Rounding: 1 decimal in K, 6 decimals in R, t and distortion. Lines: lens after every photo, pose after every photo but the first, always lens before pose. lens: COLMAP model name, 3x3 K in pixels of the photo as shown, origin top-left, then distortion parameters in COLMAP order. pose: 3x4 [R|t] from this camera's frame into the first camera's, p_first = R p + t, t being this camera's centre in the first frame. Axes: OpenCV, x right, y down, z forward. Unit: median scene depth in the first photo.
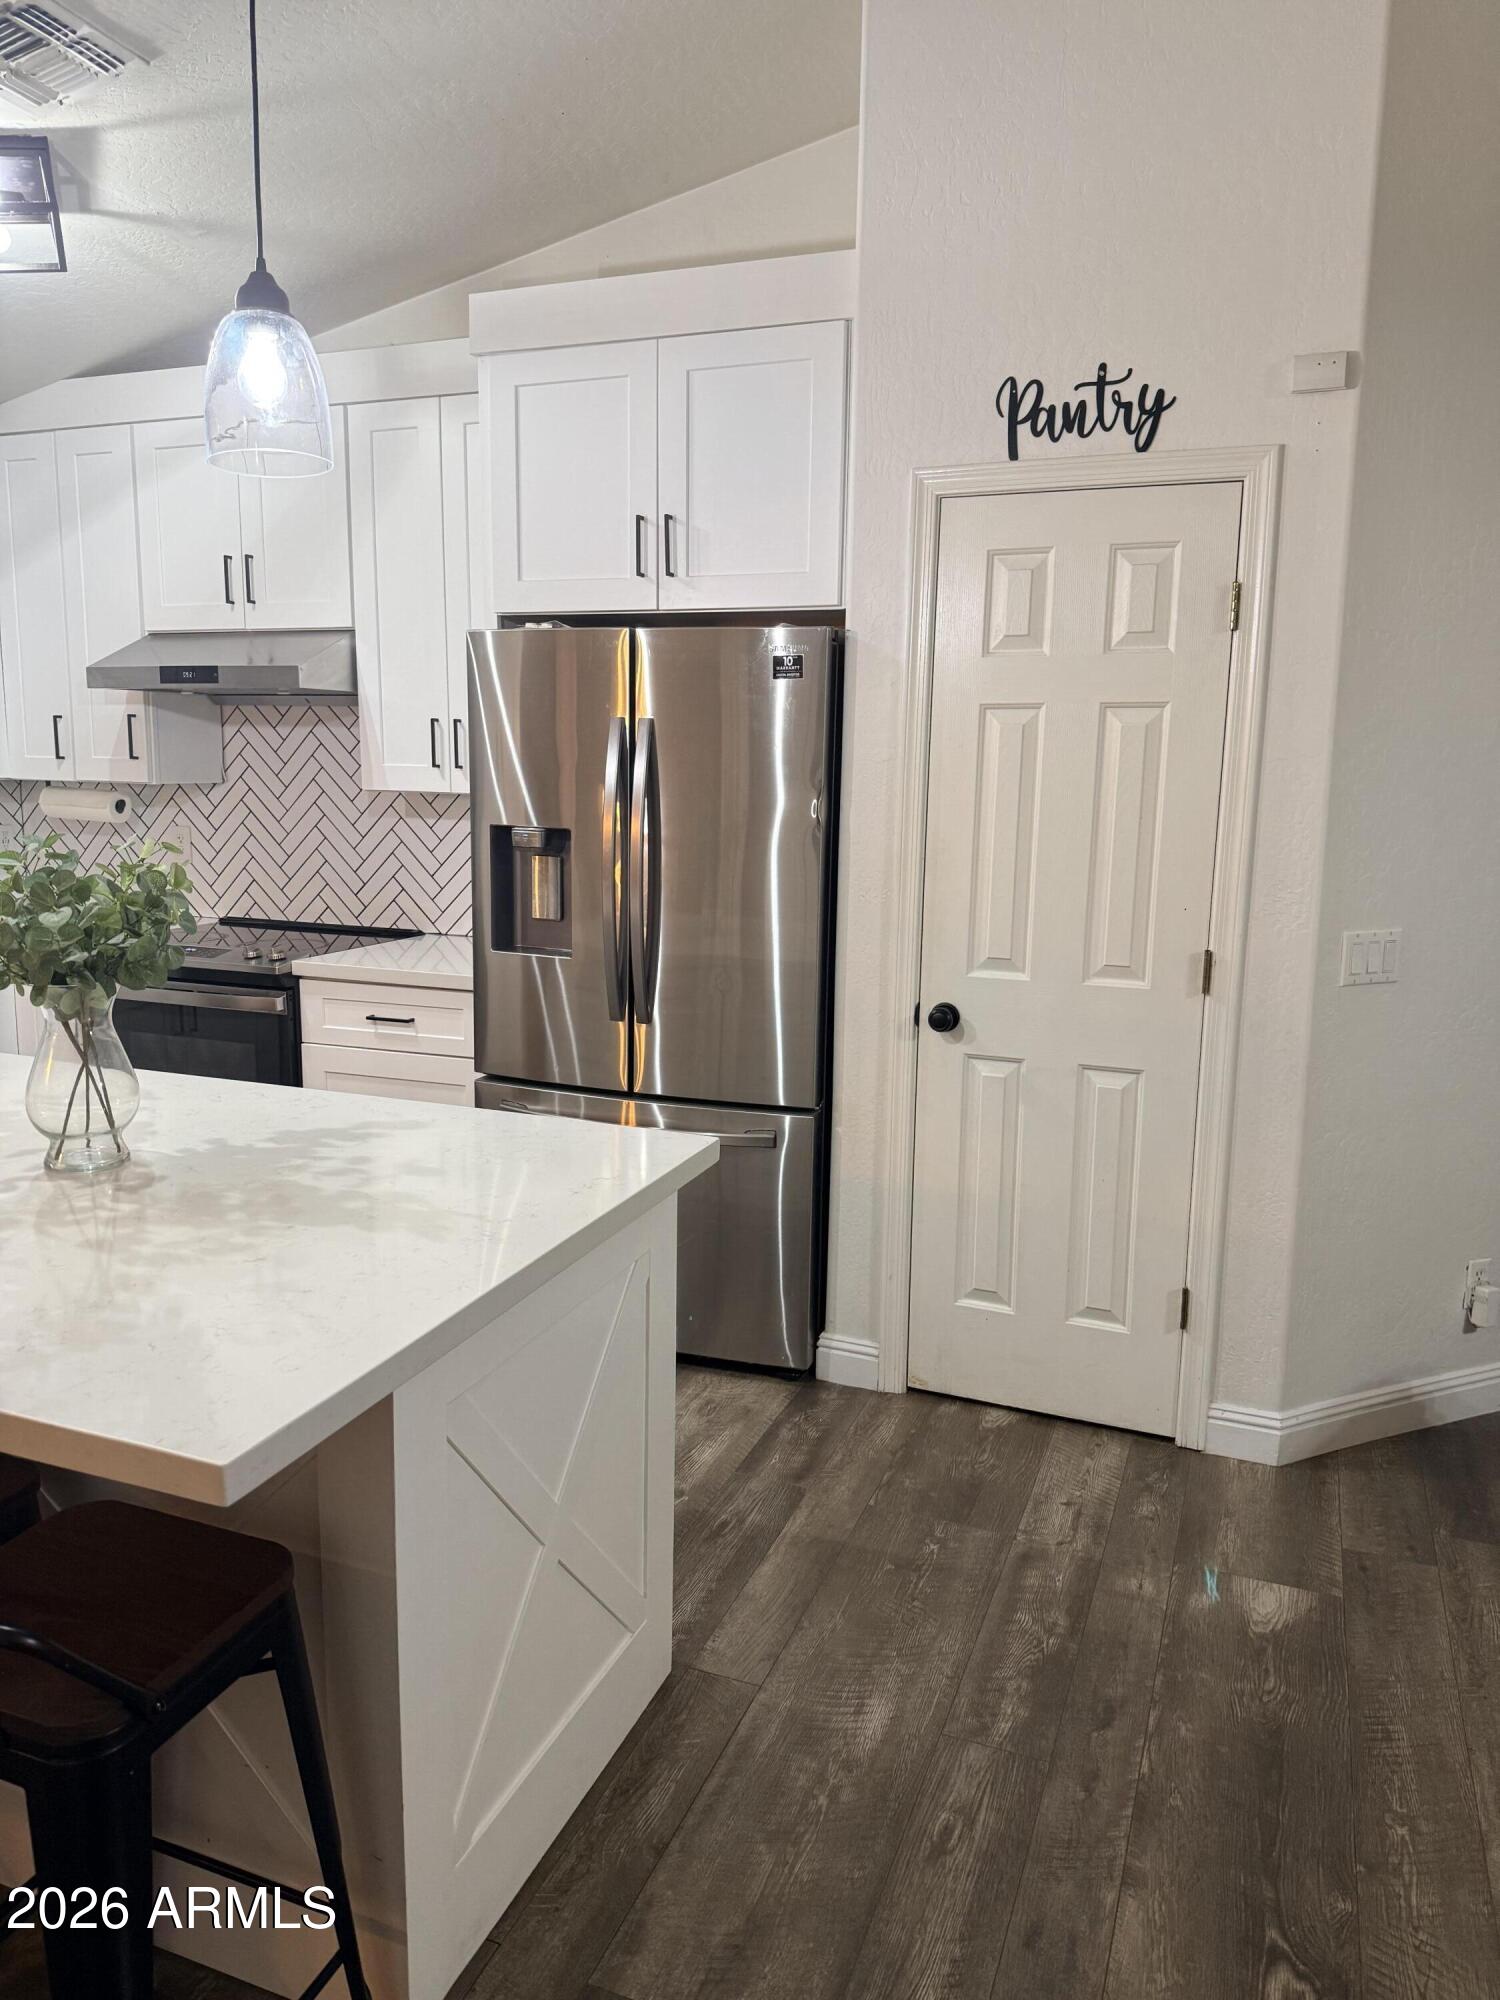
lens RADIAL K [[1392.5, 0, 742.8], [0, 1392.5, 995.4], [0, 0, 1]] dist [0.067518, -0.087014]
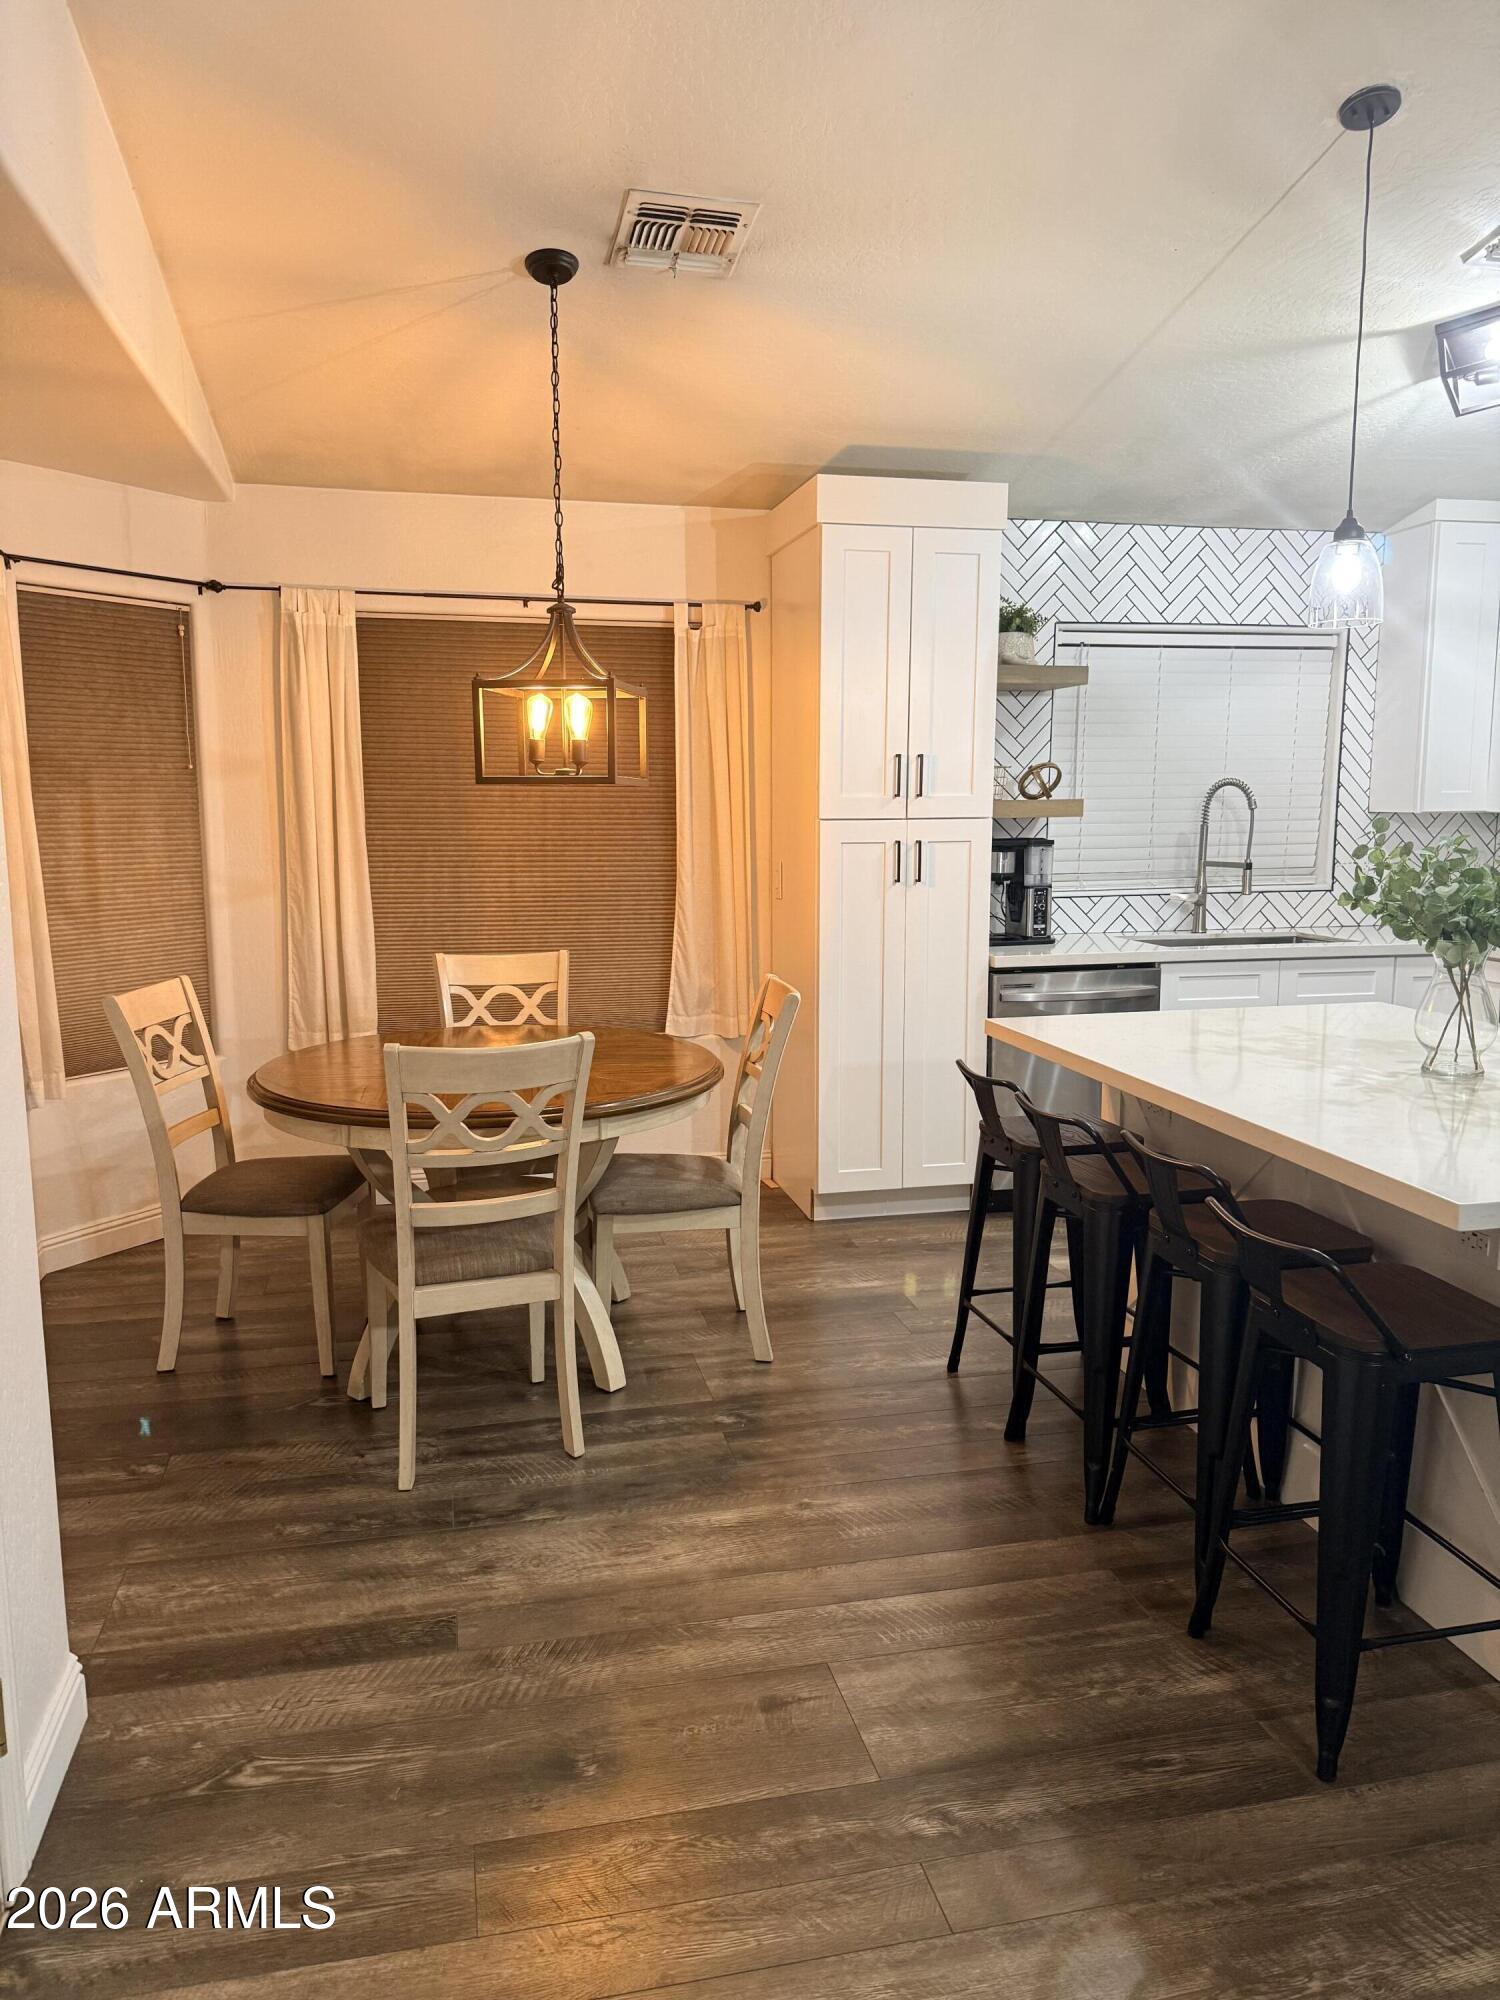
lens RADIAL K [[1416.4, 0, 752.8], [0, 1416.4, 1004.2], [0, 0, 1]] dist [0.062532, -0.089929]
pose [[0.561189, 0.102312, -0.821340, 0.193667], [-0.127647, 0.991157, 0.036249, 0.058352], [0.817786, 0.084499, 0.569286, -0.239081]]
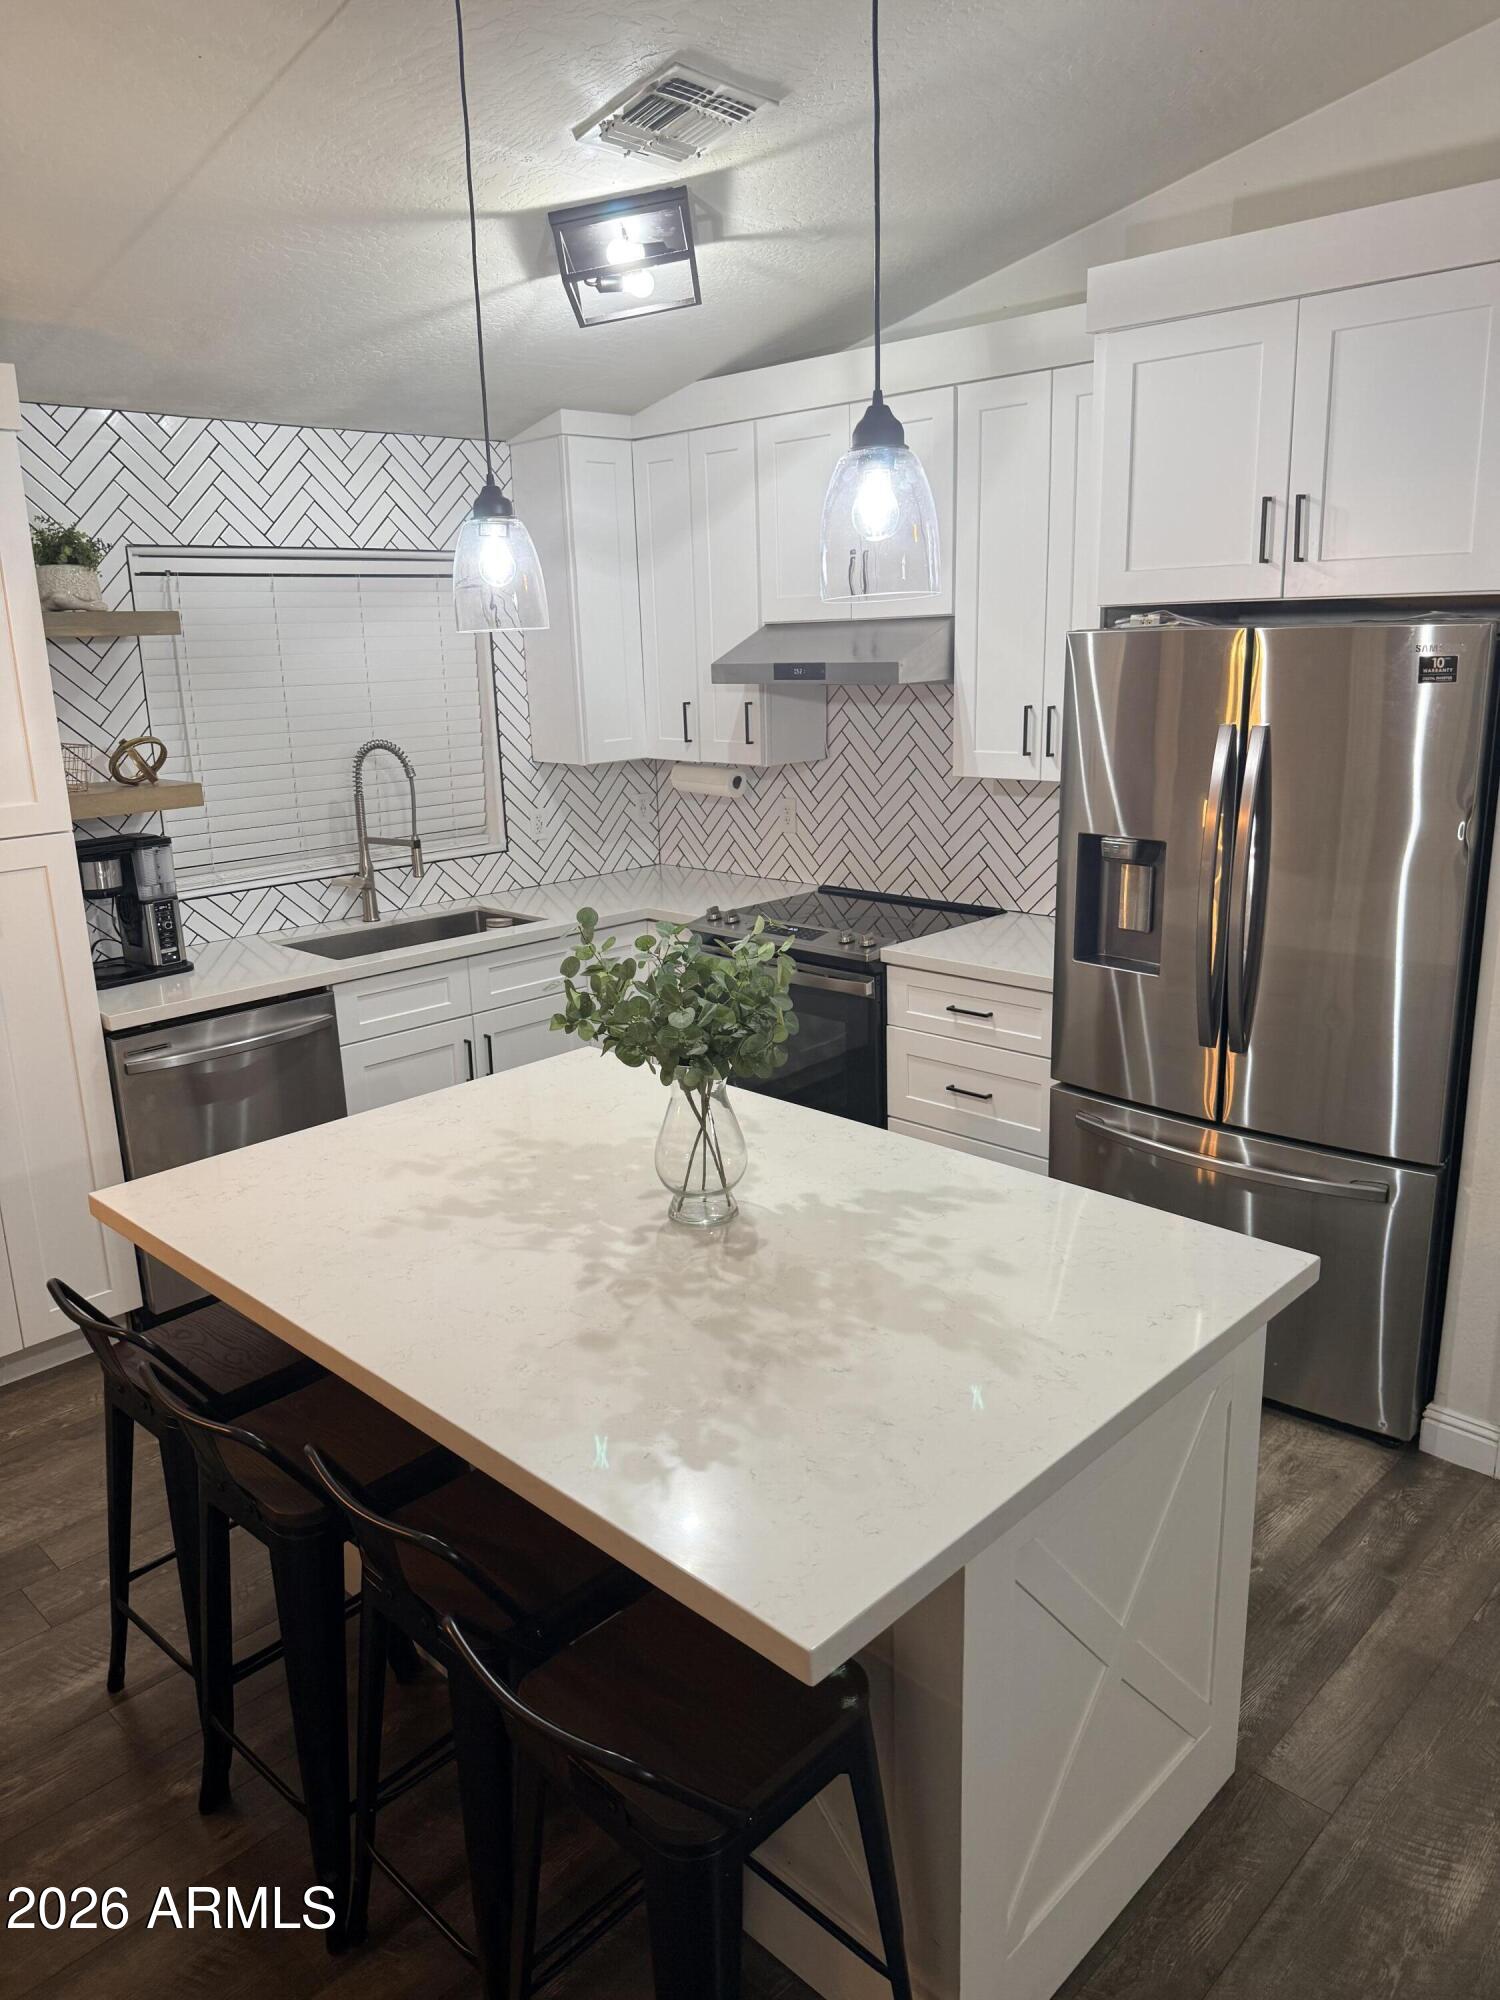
lens RADIAL K [[1392.5, 0, 742.8], [0, 1392.5, 995.4], [0, 0, 1]] dist [0.067518, -0.087014]
pose [[0.917076, 0.057906, -0.394484, -0.006675], [-0.022282, 0.995295, 0.094297, -0.105015], [0.398089, -0.077688, 0.914051, 0.009391]]
